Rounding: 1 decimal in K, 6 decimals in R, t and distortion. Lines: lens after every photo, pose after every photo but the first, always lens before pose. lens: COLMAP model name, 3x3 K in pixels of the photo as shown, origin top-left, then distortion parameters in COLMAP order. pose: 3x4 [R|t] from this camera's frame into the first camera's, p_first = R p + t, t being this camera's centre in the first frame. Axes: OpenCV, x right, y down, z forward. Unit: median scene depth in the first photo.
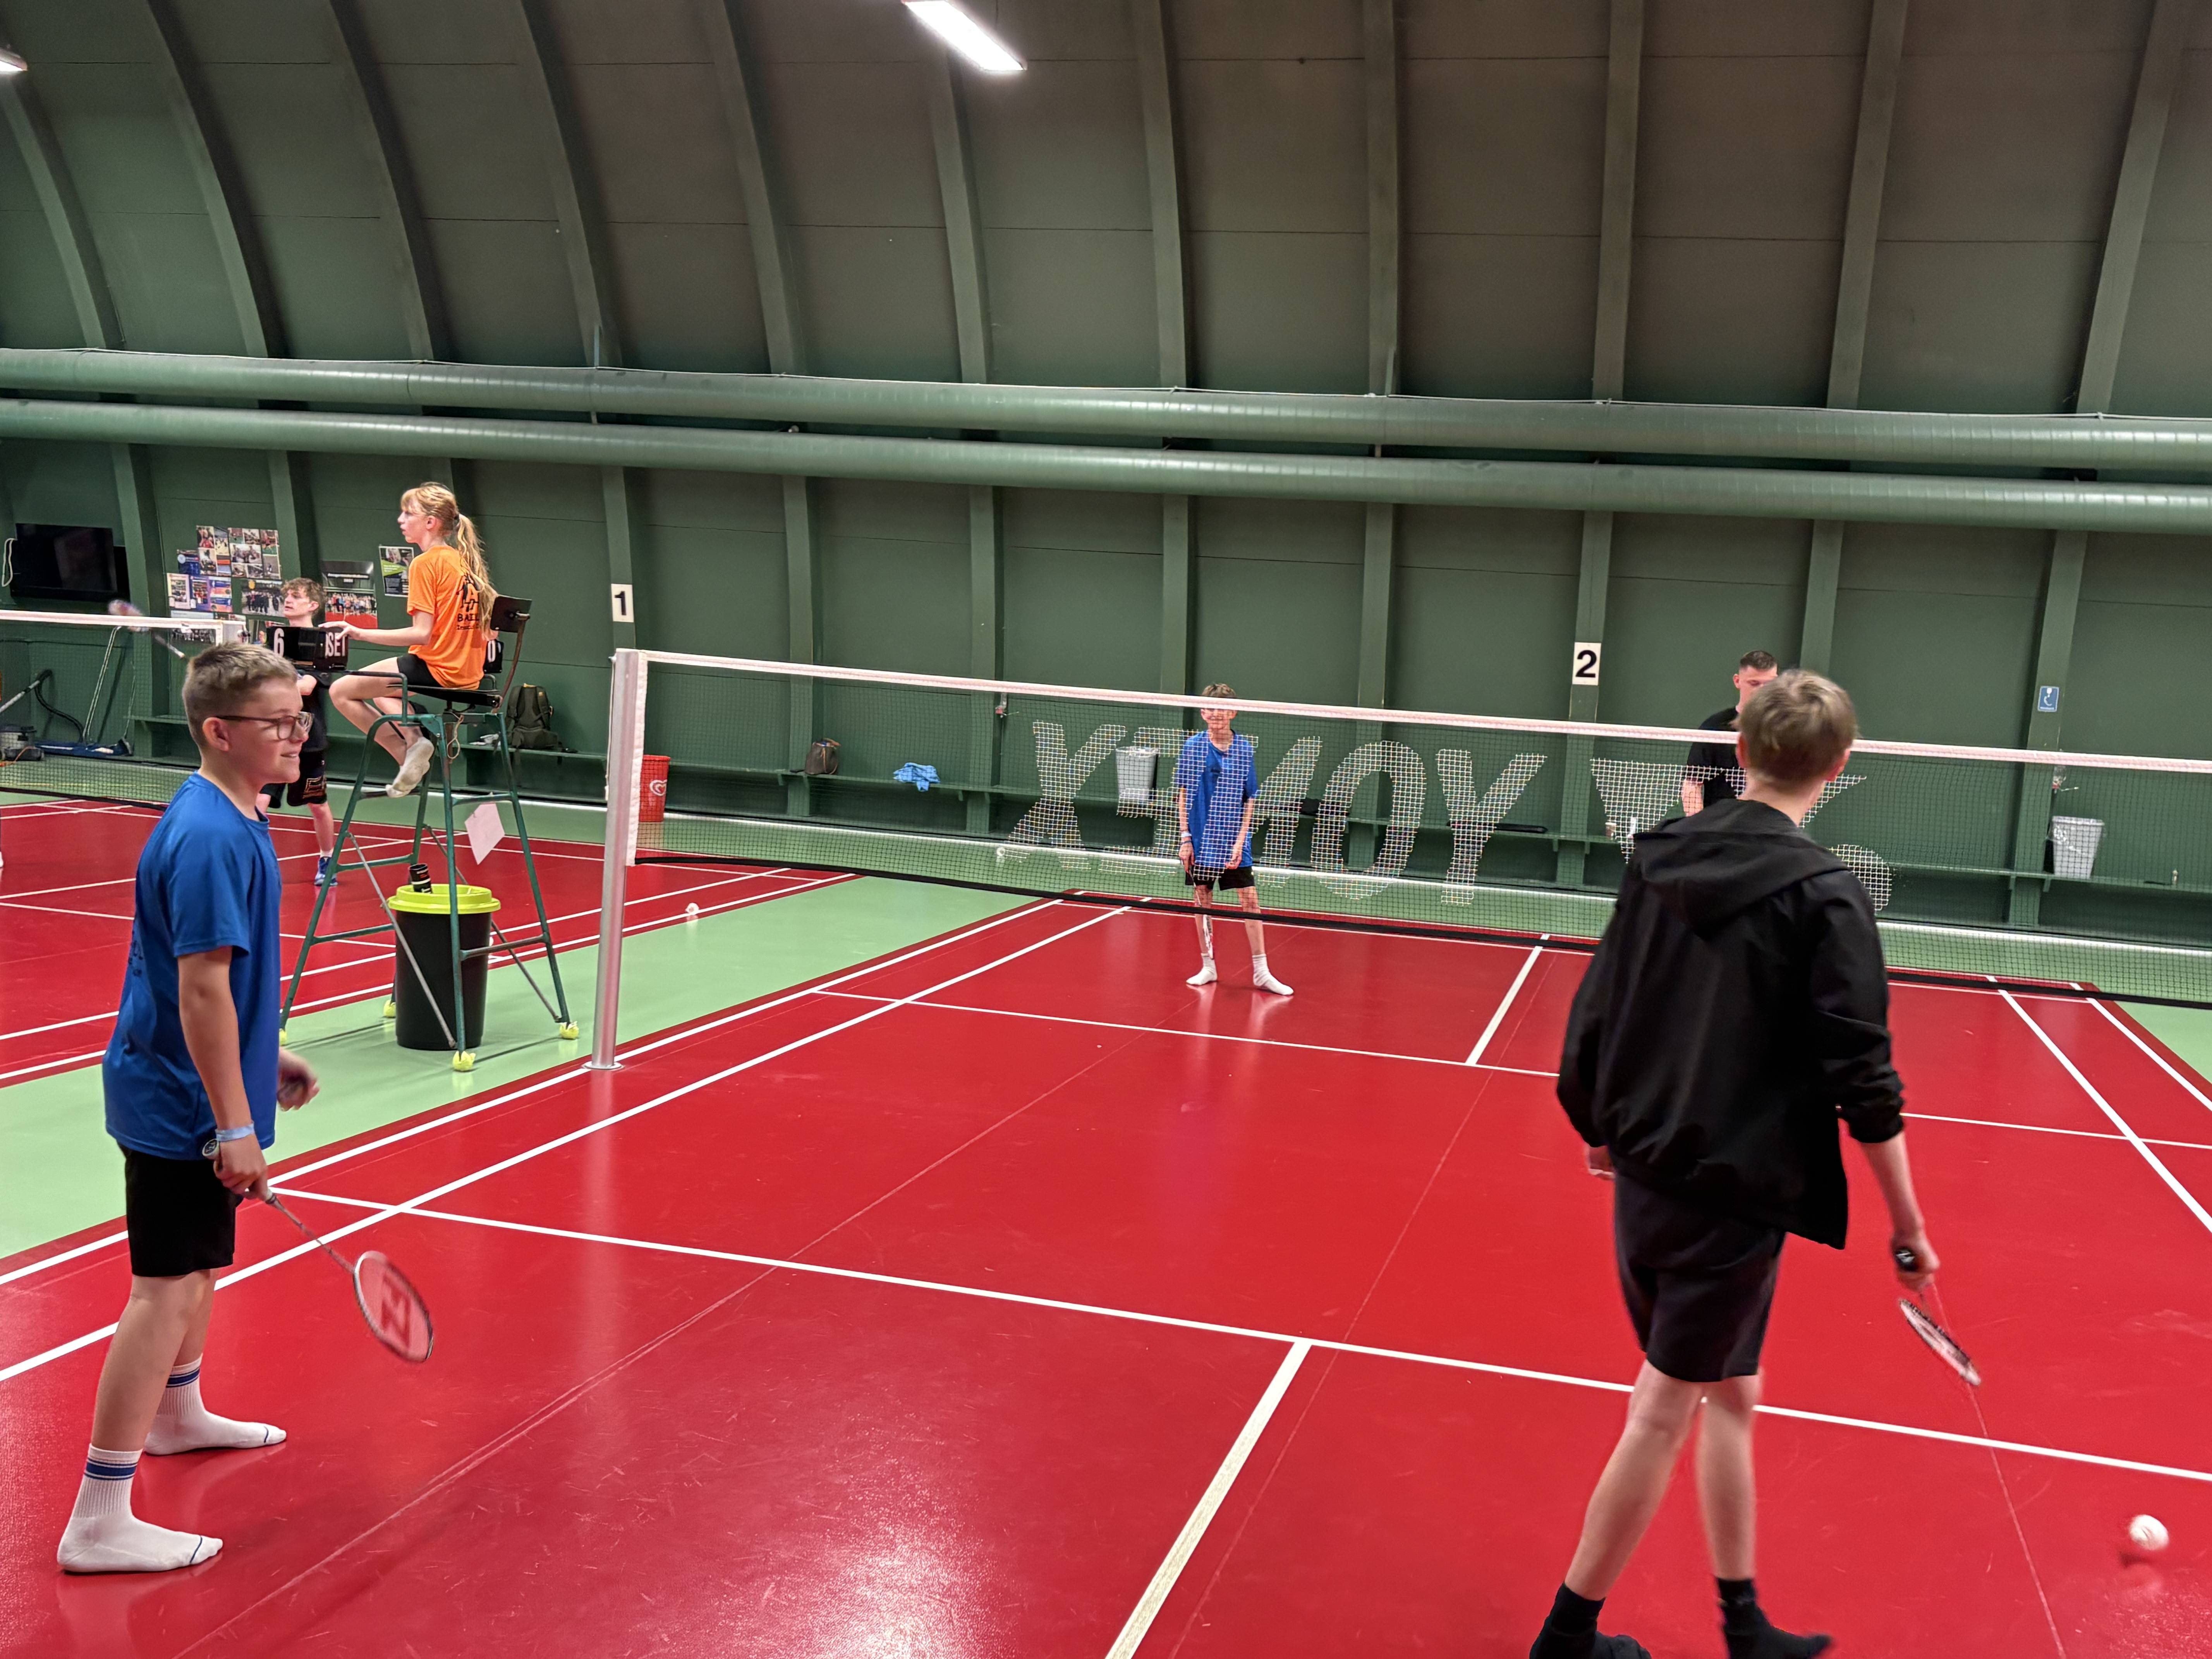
lens RADIAL K [[2223.4, 0, 1129.7], [0, 2223.4, 892.9], [0, 0, 1]] dist [0.076349, 0.000000]
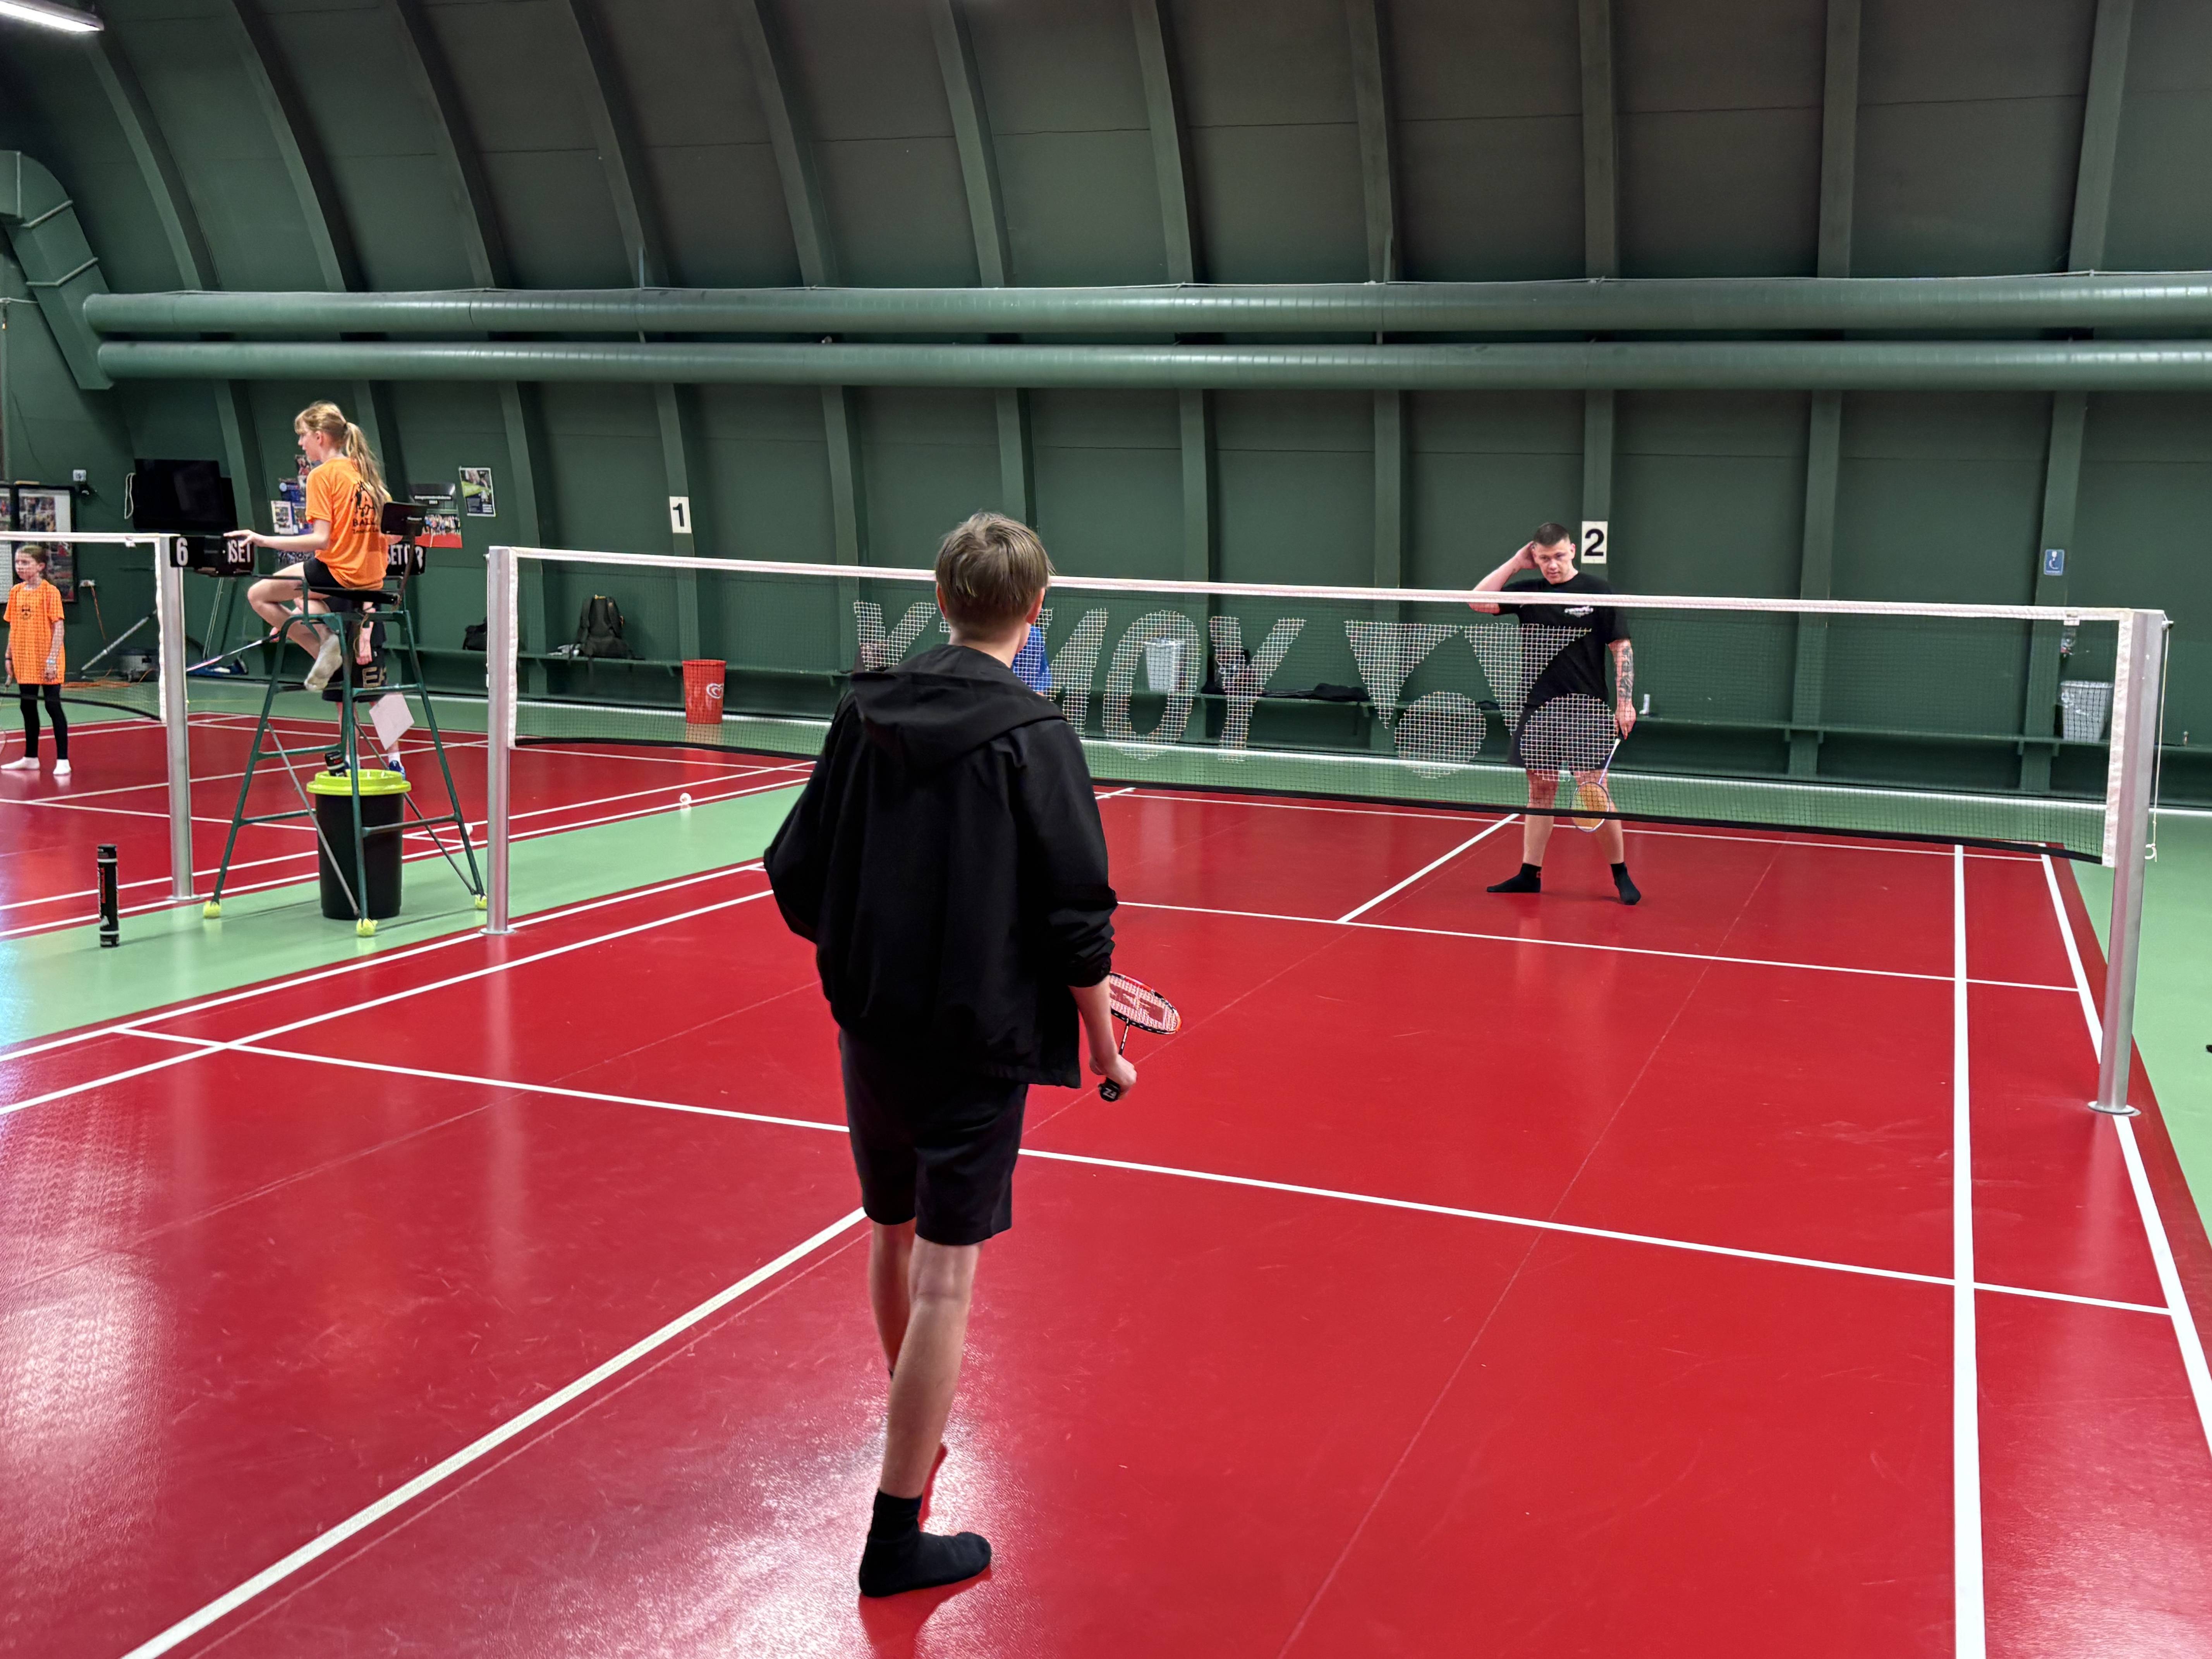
lens RADIAL K [[2223.4, 0, 1102.5], [0, 2223.4, 851.2], [0, 0, 1]] dist [0.076349, 0.000000]
pose [[0.995745, -0.018849, -0.090198, 0.071043], [0.021043, 0.999504, 0.023431, 0.008360], [0.089712, -0.025230, 0.995648, -0.028185]]
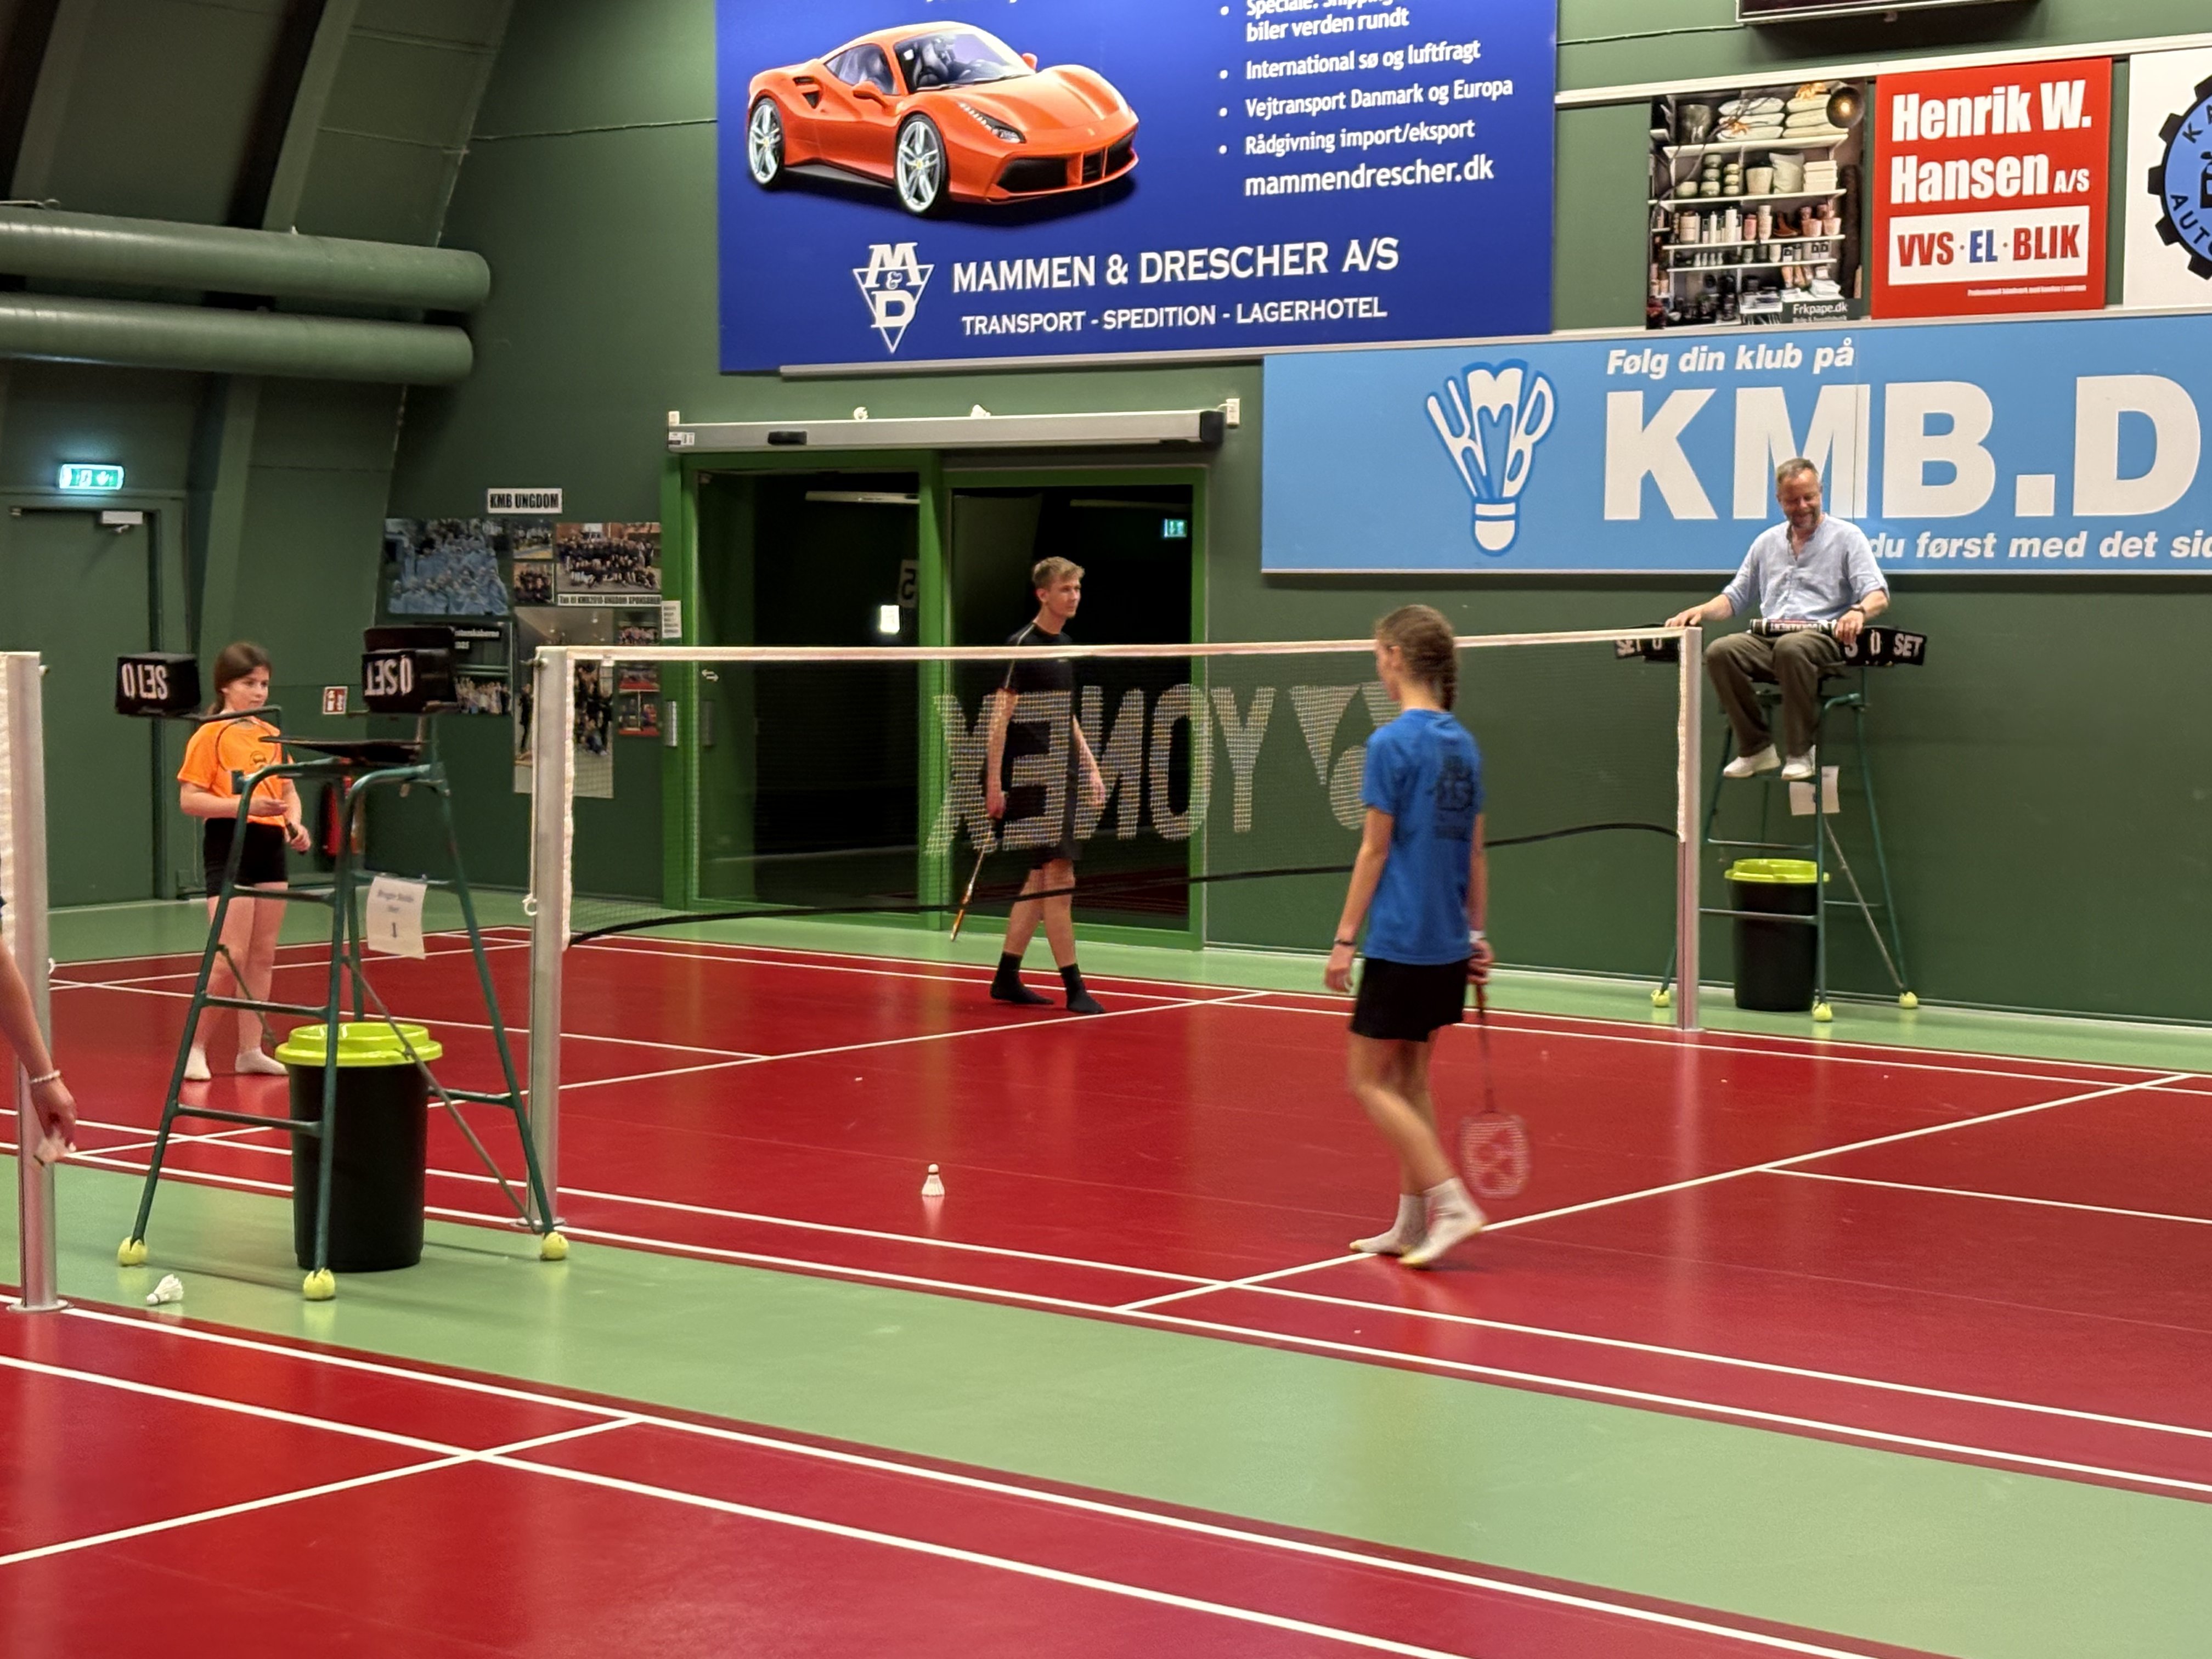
lens RADIAL K [[3795.8, 0, 1104.0], [0, 3795.8, 842.7], [0, 0, 1]] dist [0.119211, 0.000000]
pose [[0.428191, -0.131809, 0.894024, -0.363629], [0.138145, 0.987225, 0.079385, -0.034564], [-0.893067, 0.089513, 0.440930, 0.086764]]
